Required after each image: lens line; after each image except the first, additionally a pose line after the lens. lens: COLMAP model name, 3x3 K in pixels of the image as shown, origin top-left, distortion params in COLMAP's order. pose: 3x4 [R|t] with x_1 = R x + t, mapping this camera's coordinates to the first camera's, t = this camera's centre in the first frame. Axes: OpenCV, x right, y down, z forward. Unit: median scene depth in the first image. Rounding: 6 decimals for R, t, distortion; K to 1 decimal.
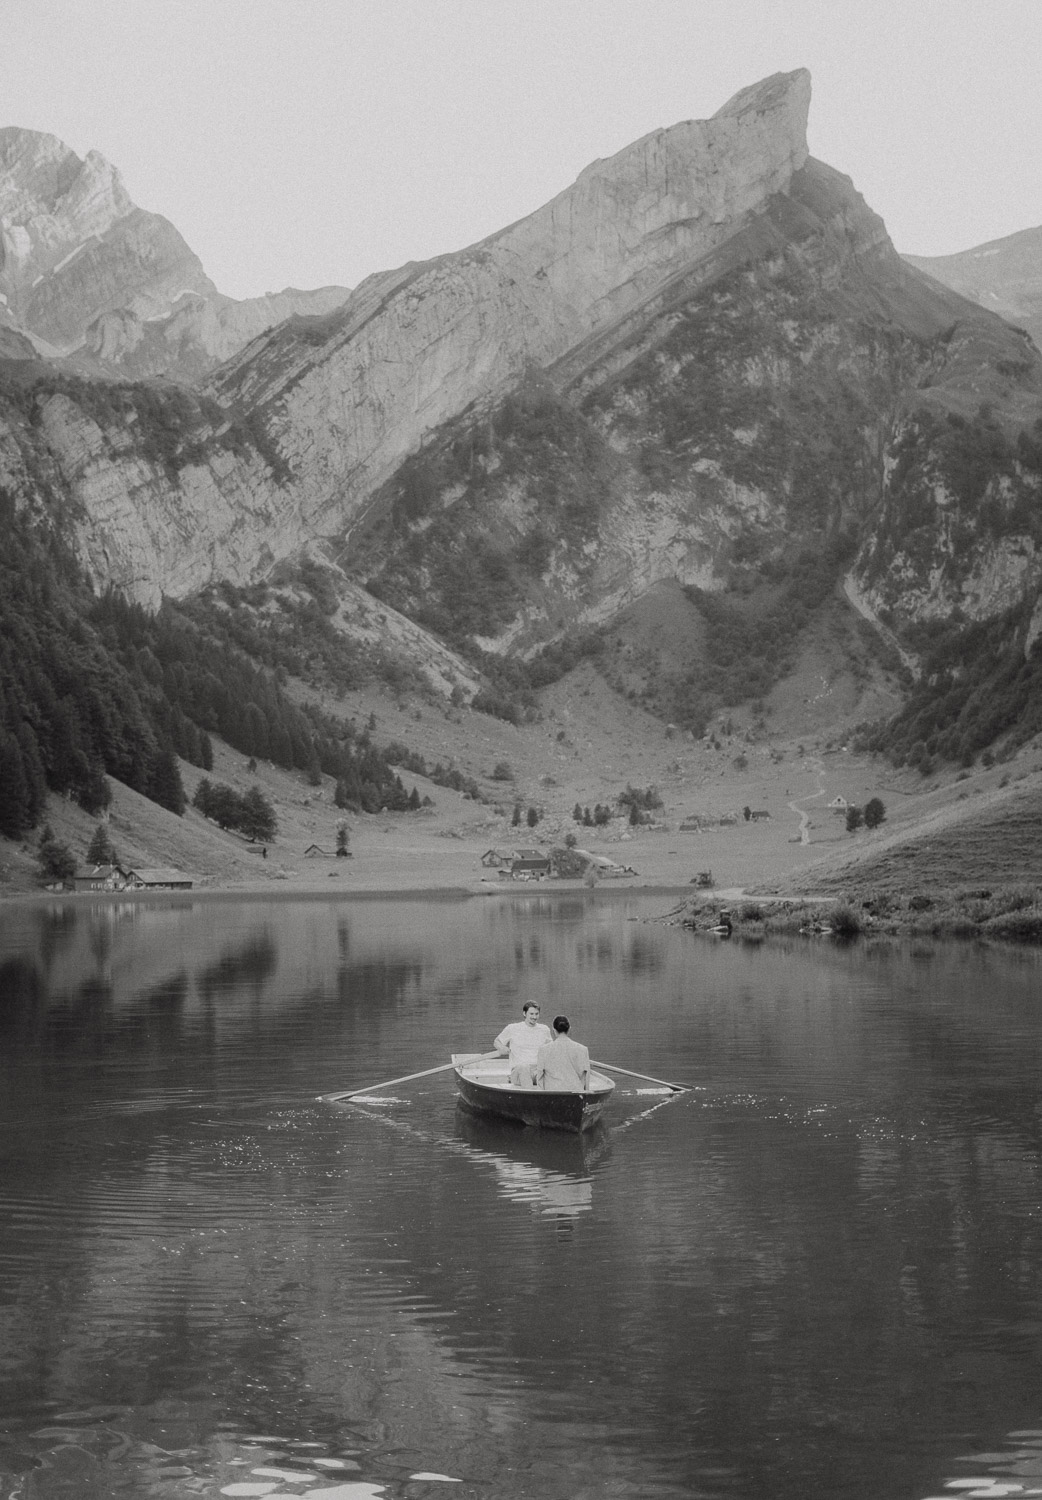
lens RADIAL K [[2563.9, 0, 457.2], [0, 2563.9, 754.6], [0, 0, 1]] dist [0.001990, -0.055968]
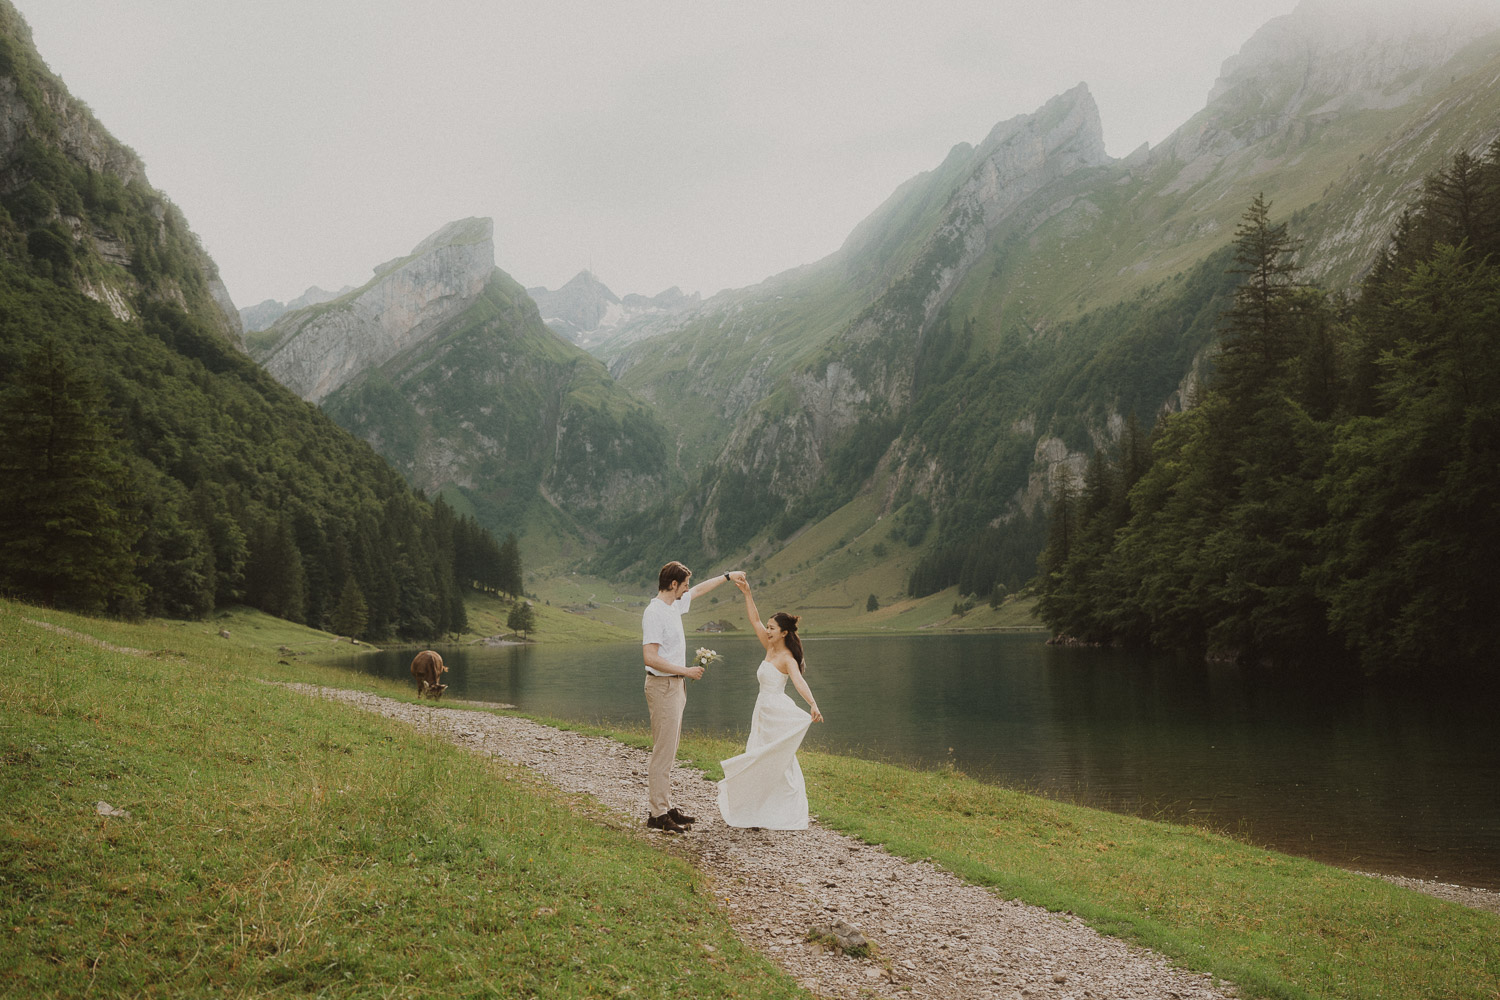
lens RADIAL K [[1587.3, 0, 767.6], [0, 1587.3, 520.1], [0, 0, 1]] dist [-0.067989, 0.110279]
pose [[0.891428, 0.026848, 0.452367, -0.249773], [-0.014009, 0.999399, -0.031709, -0.005916], [-0.452946, 0.021929, 0.891268, -0.178524]]
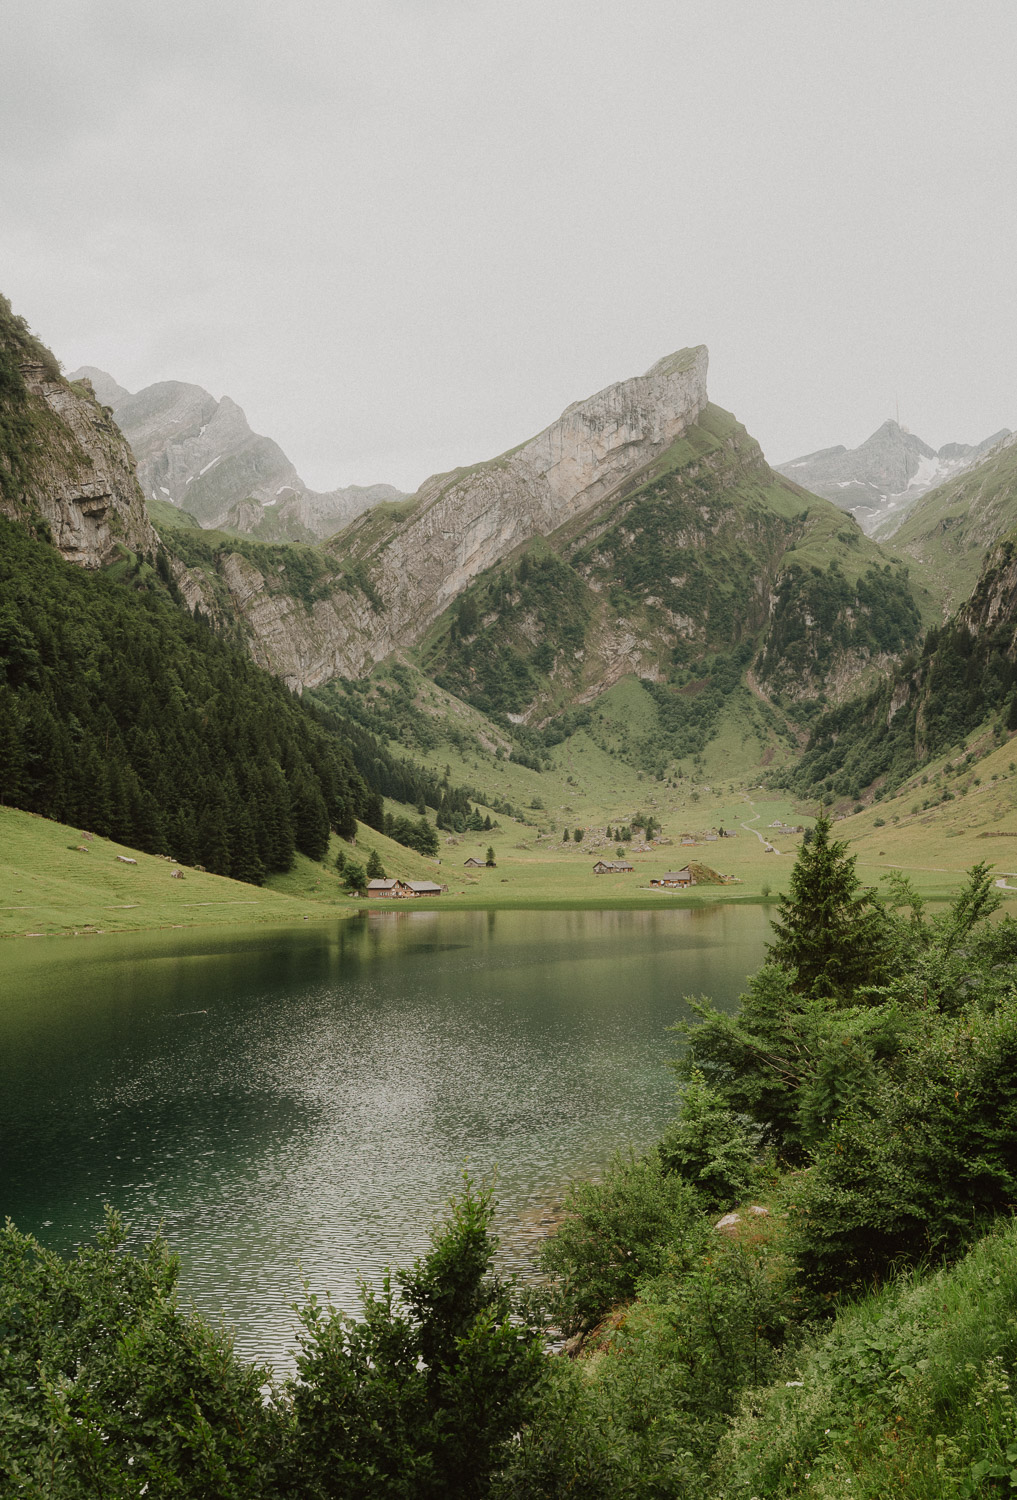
lens RADIAL K [[1657.6, 0, 507.4], [0, 1657.6, 685.9], [0, 0, 1]] dist [-0.009719, -0.009804]
pose [[0.998558, -0.001888, 0.053647, -0.044184], [0.005140, 0.998152, -0.060551, -0.002885], [-0.053433, 0.060739, 0.996722, 0.025345]]
